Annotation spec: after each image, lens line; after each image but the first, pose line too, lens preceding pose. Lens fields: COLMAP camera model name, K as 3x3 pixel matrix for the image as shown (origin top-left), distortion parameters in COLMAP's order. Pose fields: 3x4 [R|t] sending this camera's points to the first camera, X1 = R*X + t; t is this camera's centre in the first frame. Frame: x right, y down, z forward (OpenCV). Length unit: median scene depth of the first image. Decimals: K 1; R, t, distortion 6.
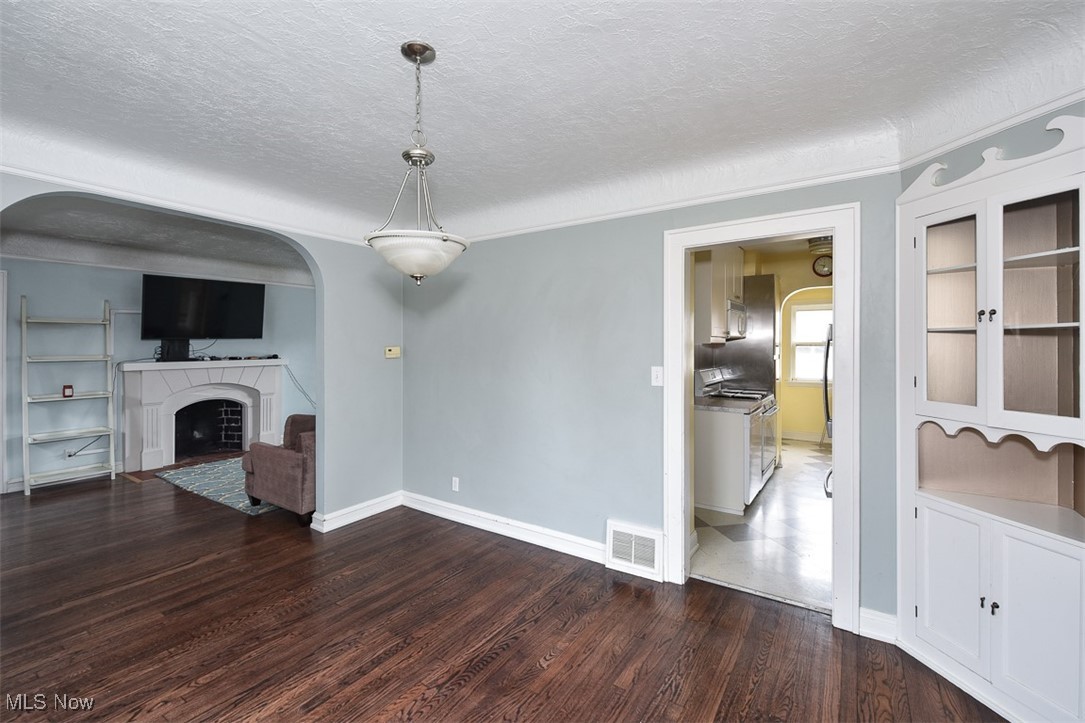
lens RADIAL K [[468.0, 0, 543.9], [0, 468.0, 351.5], [0, 0, 1]] dist [0.000531, -0.000164]
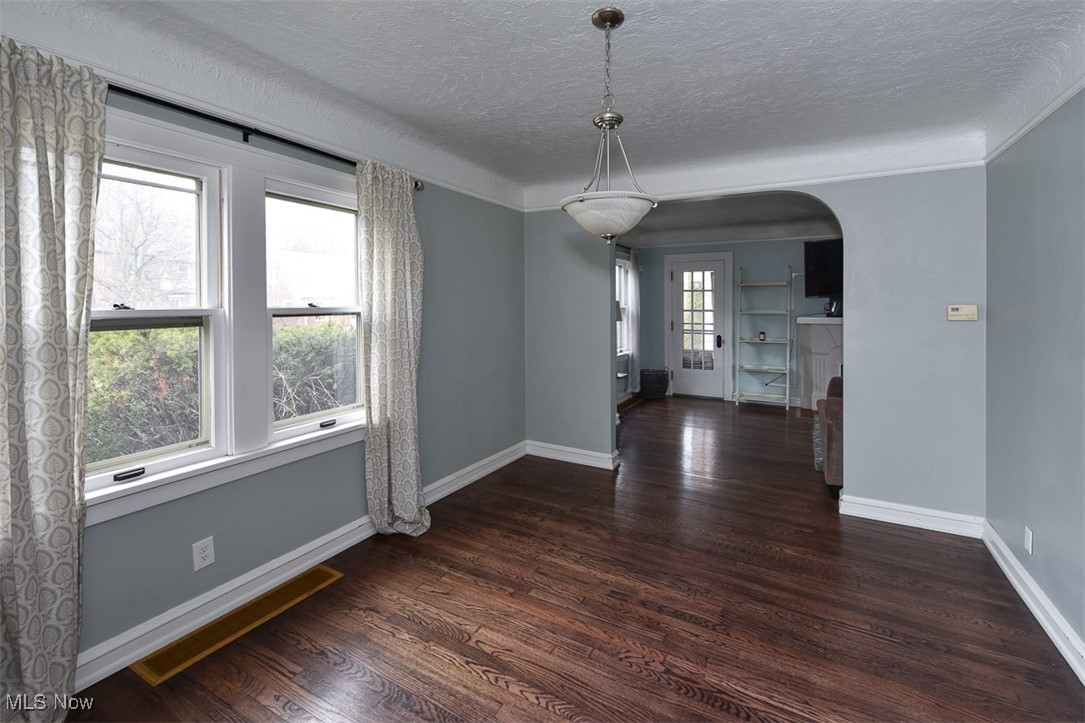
lens RADIAL K [[468.0, 0, 548.6], [0, 468.0, 306.5], [0, 0, 1]] dist [0.000531, -0.000164]
pose [[0.078065, 0.009693, -0.996901, 0.272361], [-0.014368, 0.999860, 0.008597, -0.003166], [0.996845, 0.013652, 0.078193, 0.277192]]
